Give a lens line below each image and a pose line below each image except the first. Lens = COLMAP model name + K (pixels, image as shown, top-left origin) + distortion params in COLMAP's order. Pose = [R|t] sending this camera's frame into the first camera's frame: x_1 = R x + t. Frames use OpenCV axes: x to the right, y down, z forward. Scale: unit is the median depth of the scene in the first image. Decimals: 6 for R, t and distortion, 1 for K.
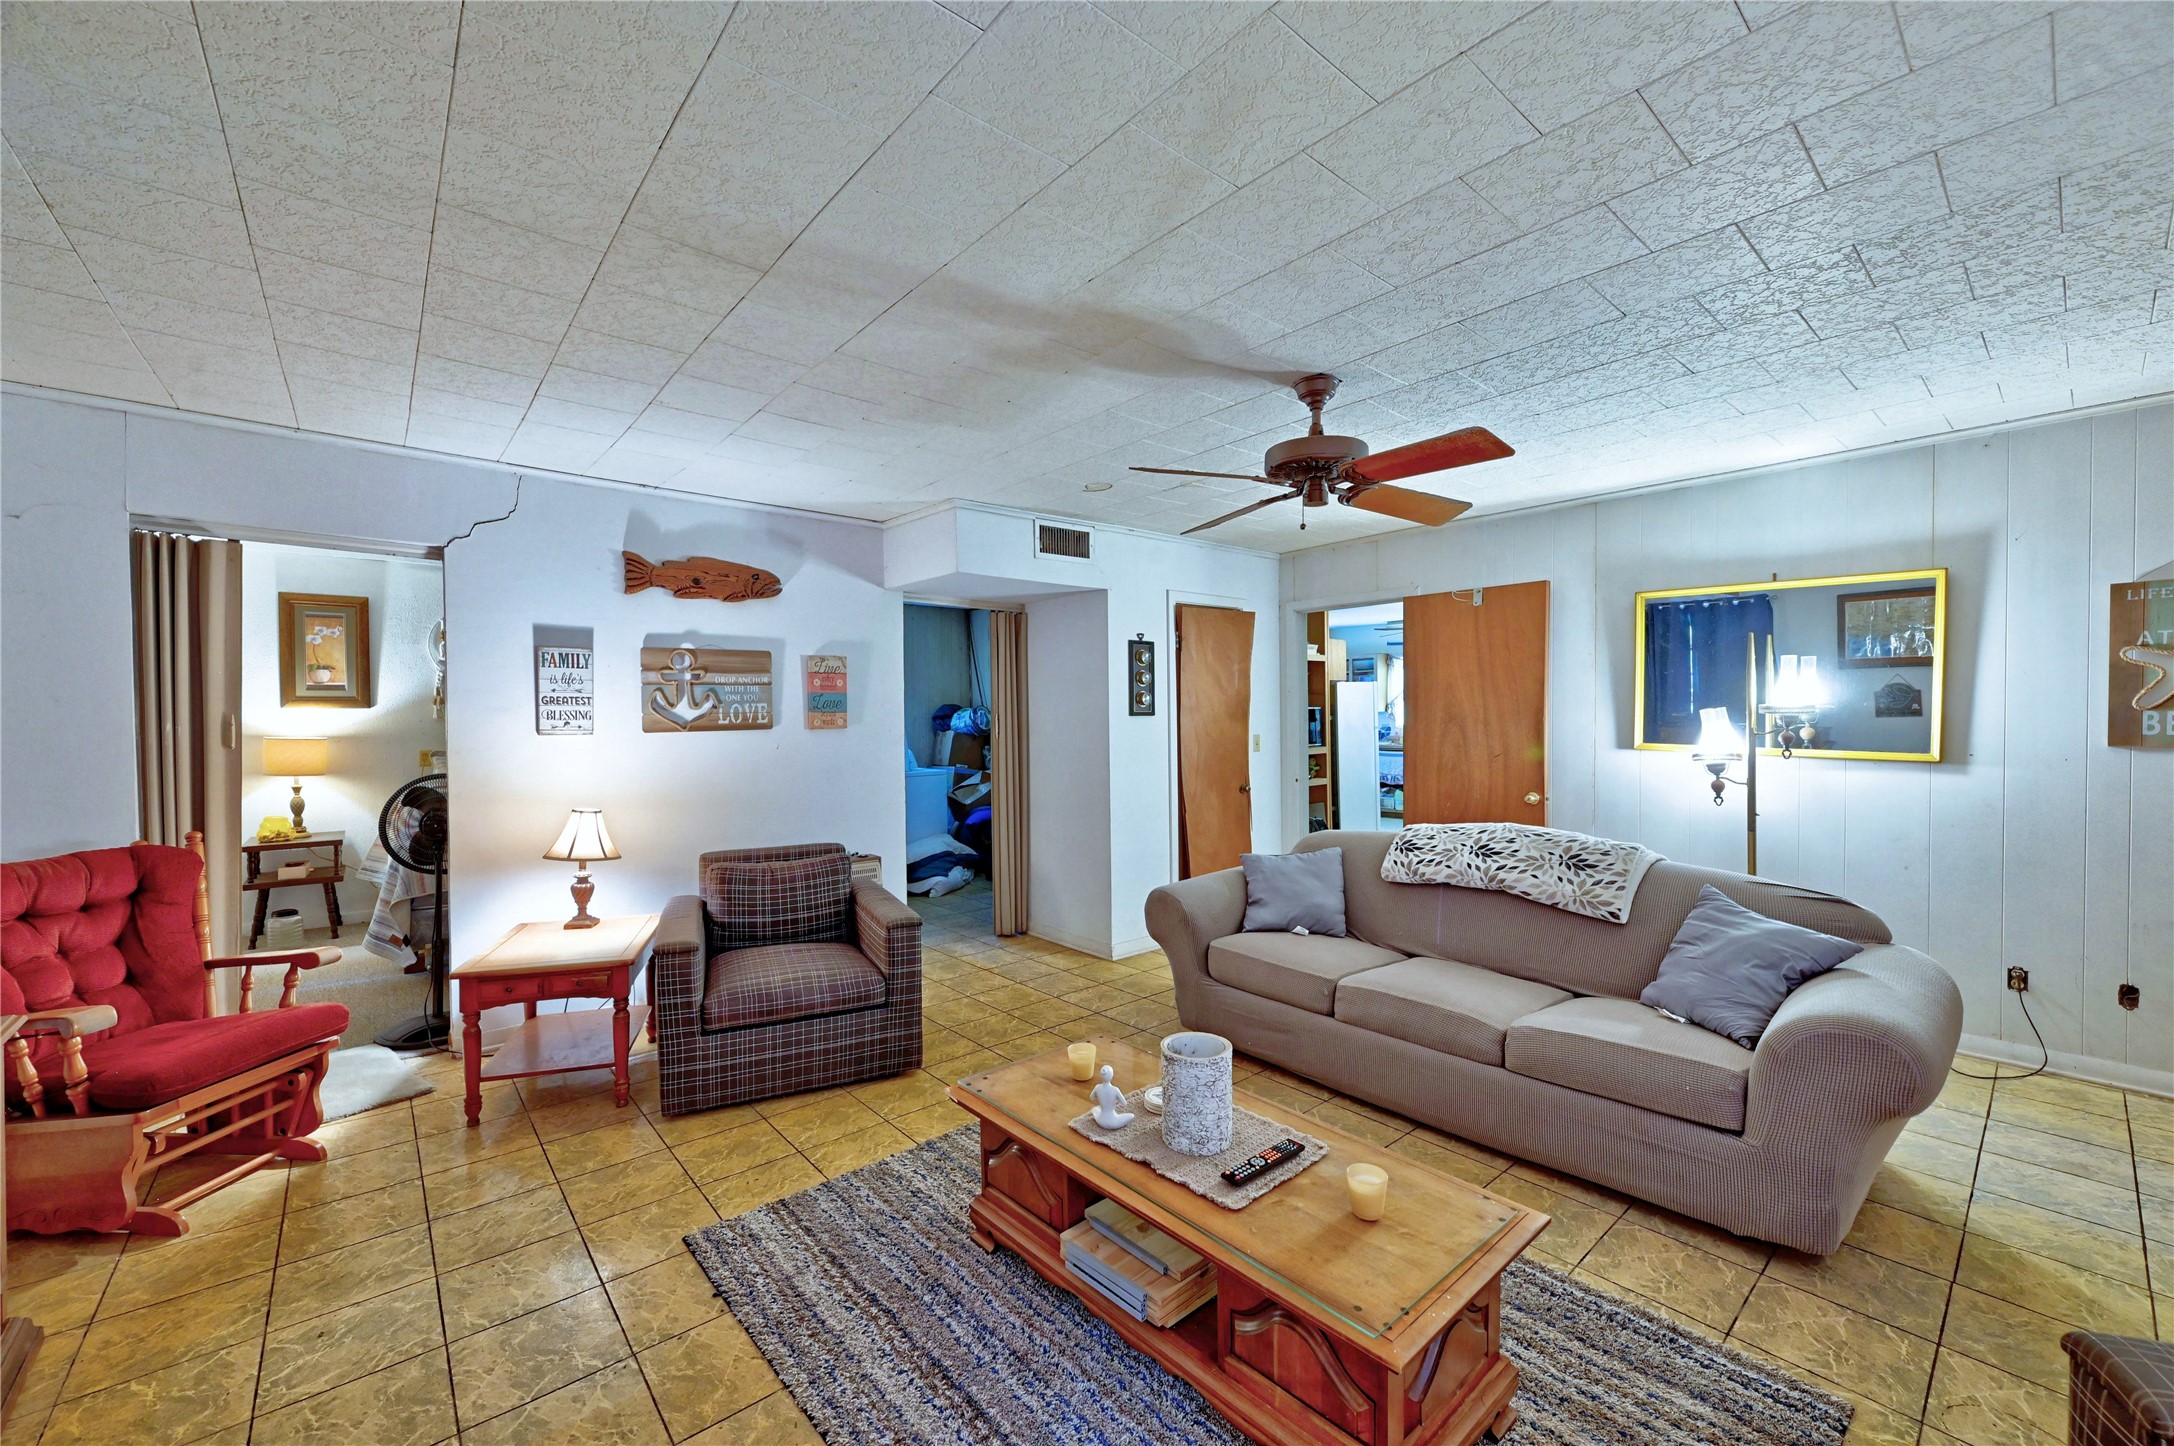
lens RADIAL K [[845.1, 0, 1092.9], [0, 845.1, 724.8], [0, 0, 1]] dist [-0.000545, -0.000519]
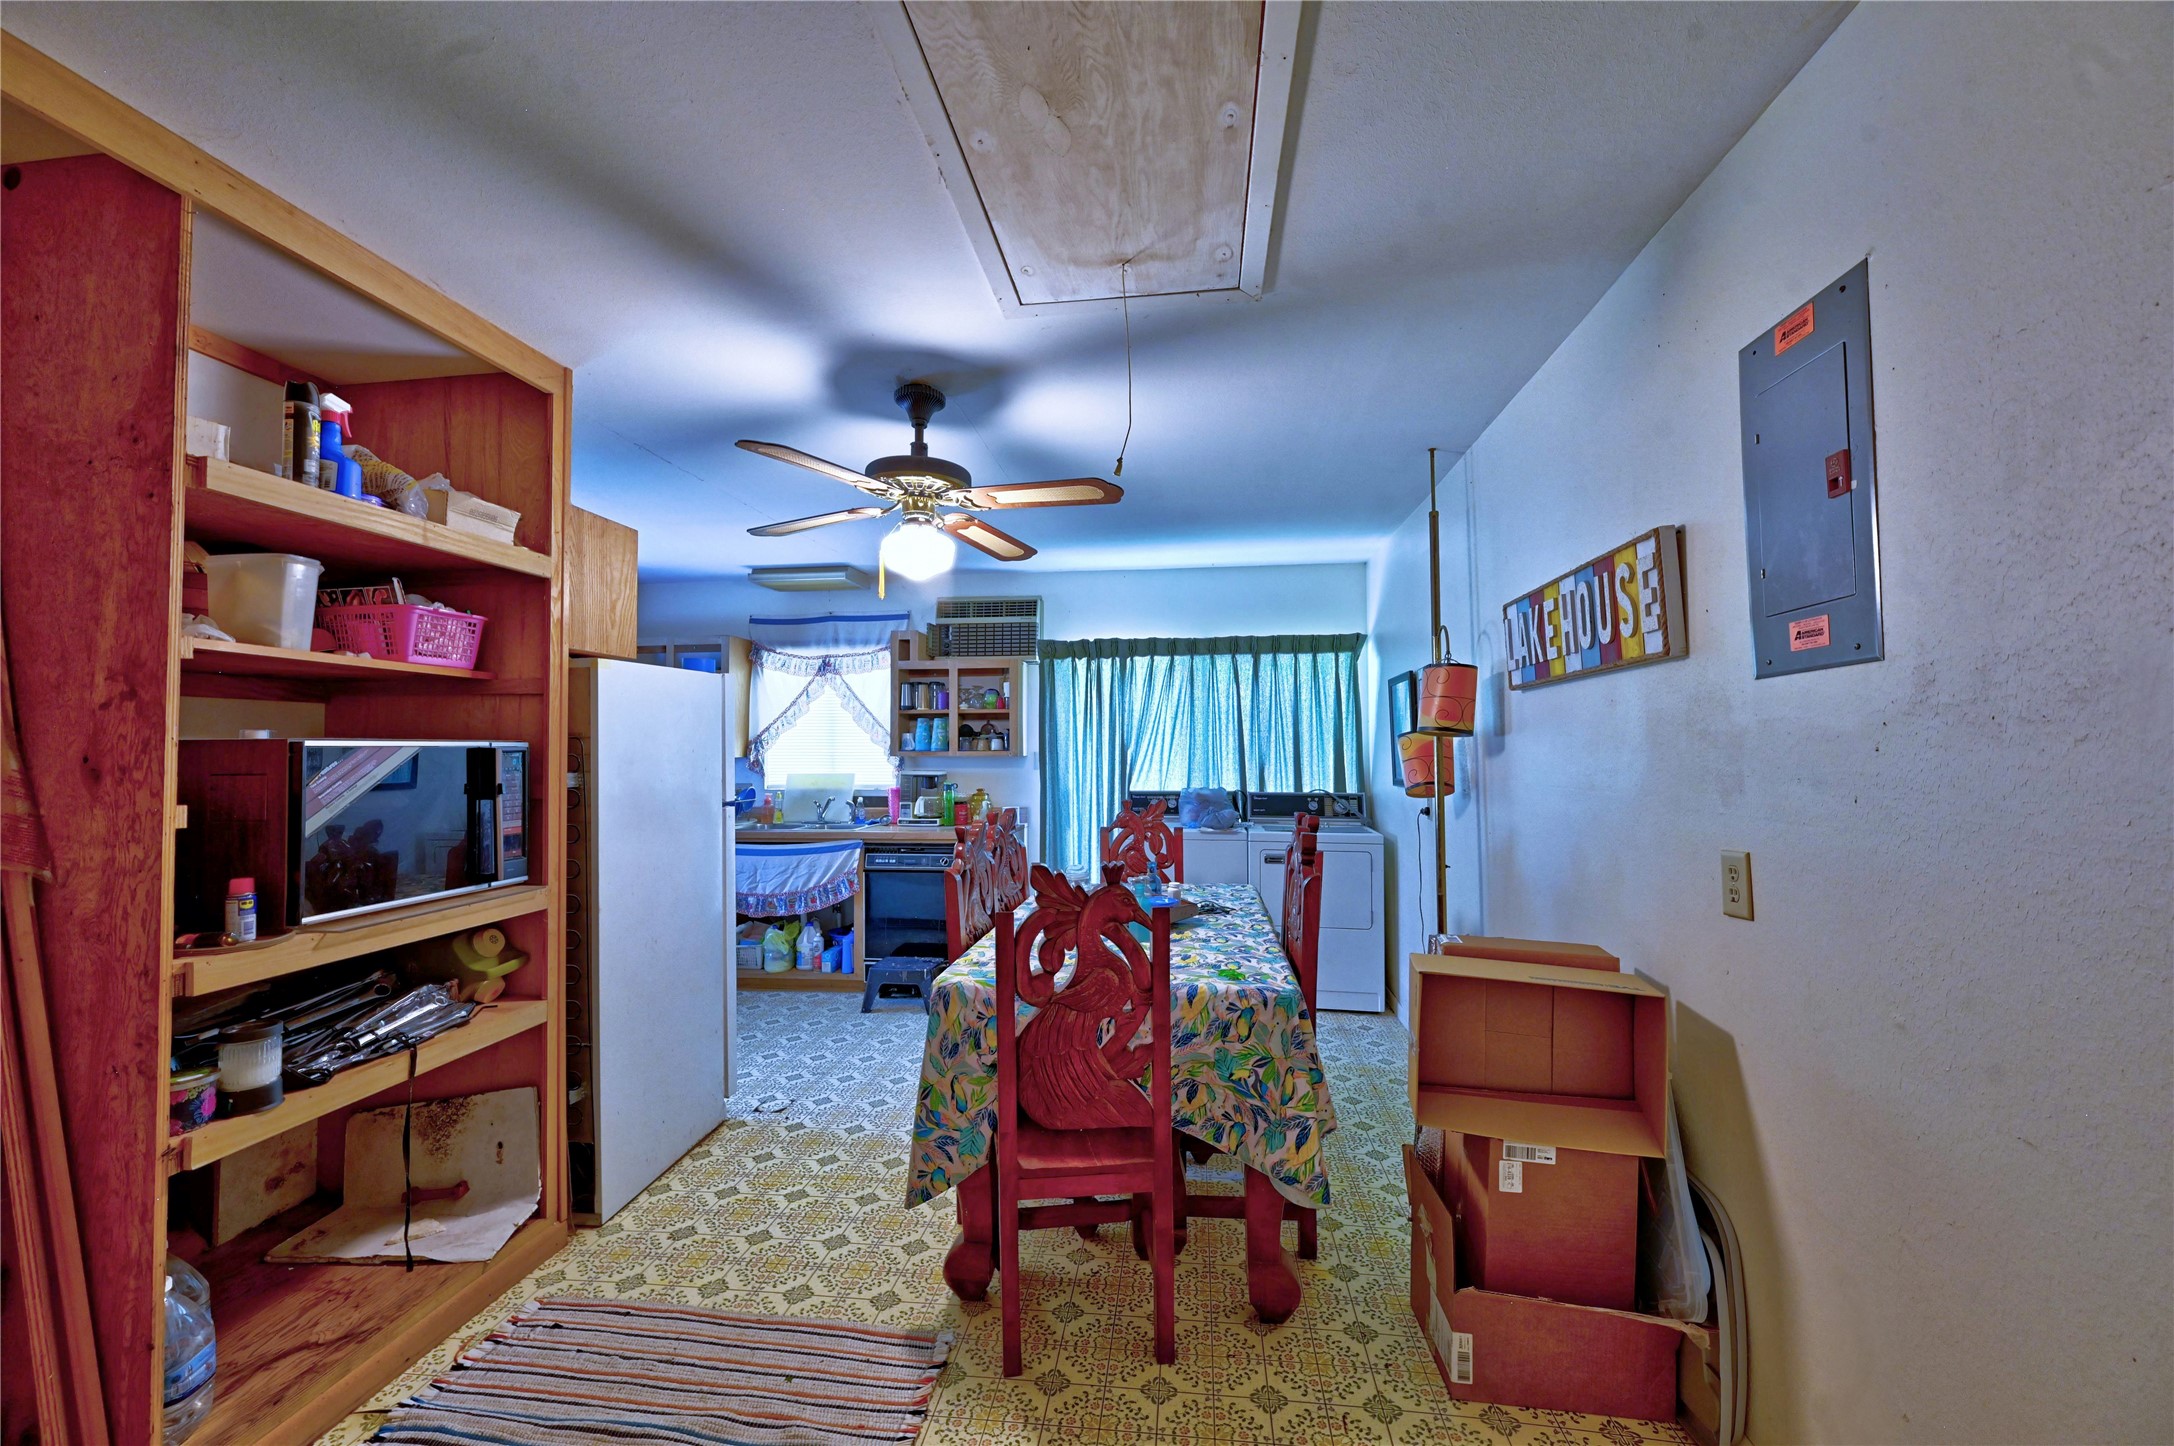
lens RADIAL K [[845.1, 0, 1079.6], [0, 845.1, 725.4], [0, 0, 1]] dist [-0.000545, -0.000519]
pose [[0.750008, 0.032993, 0.660606, 0.578664], [0.000084, 0.998750, -0.049977, -0.033419], [-0.661429, 0.037538, 0.749068, 1.757047]]
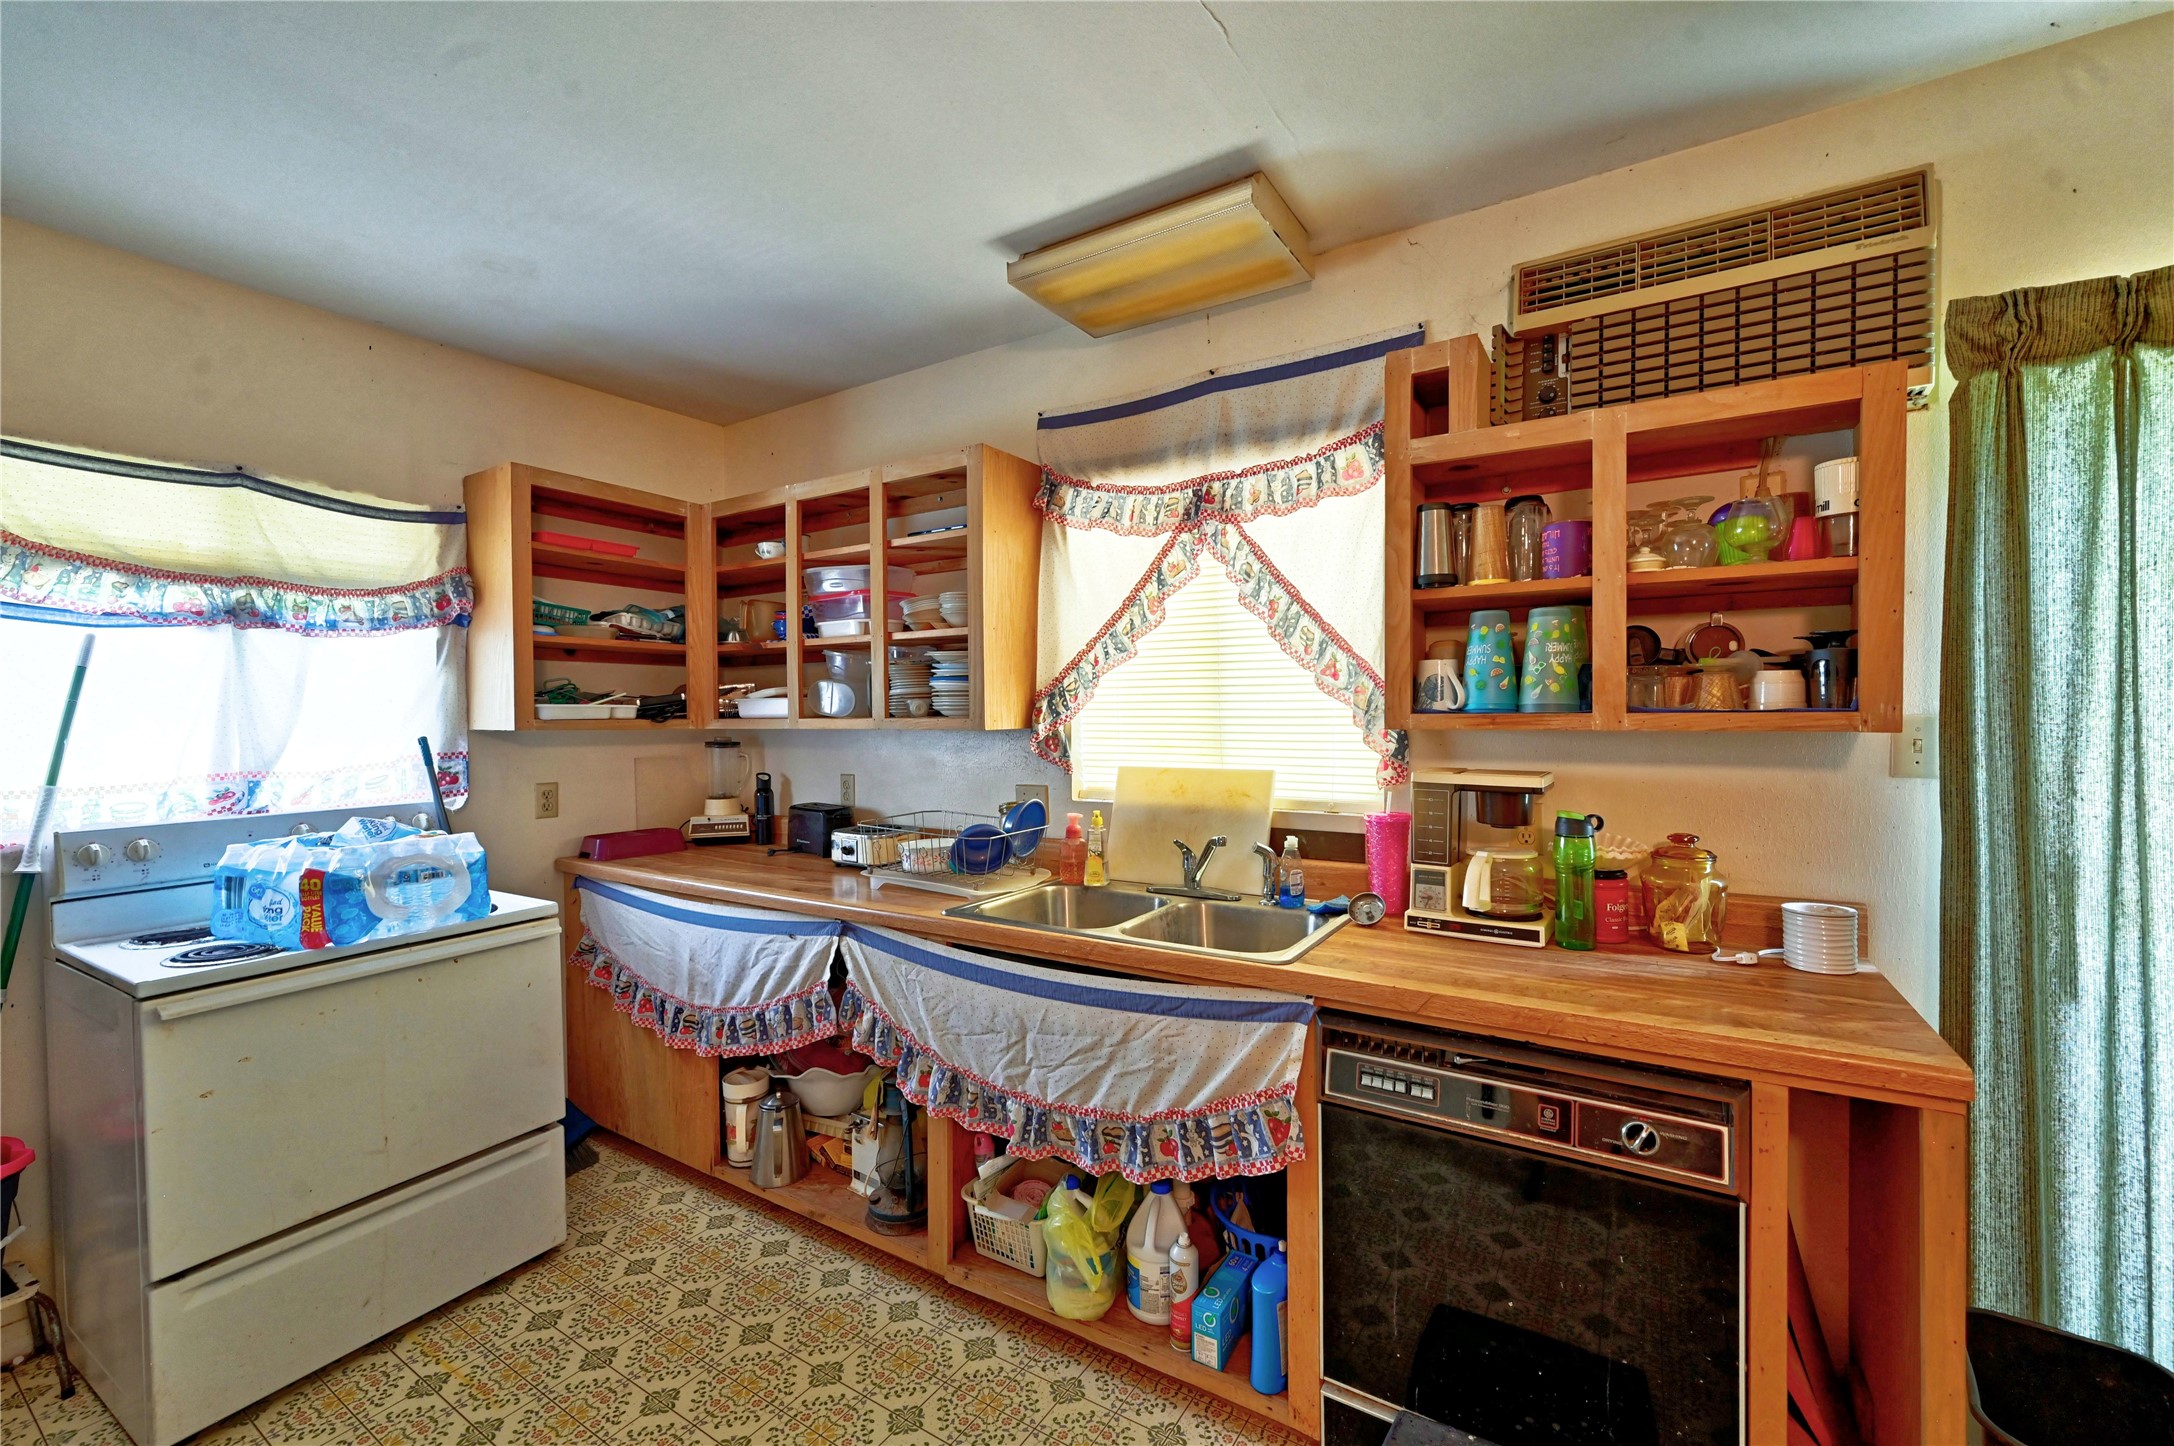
lens RADIAL K [[893.2, 0, 1081.8], [0, 893.2, 724.4], [0, 0, 1]] dist [0.006731, -0.000202]
pose [[0.959868, 0.009681, 0.280284, 1.016340], [-0.007605, 0.999935, -0.008491, -0.051168], [-0.280348, 0.006018, 0.959880, 2.687534]]
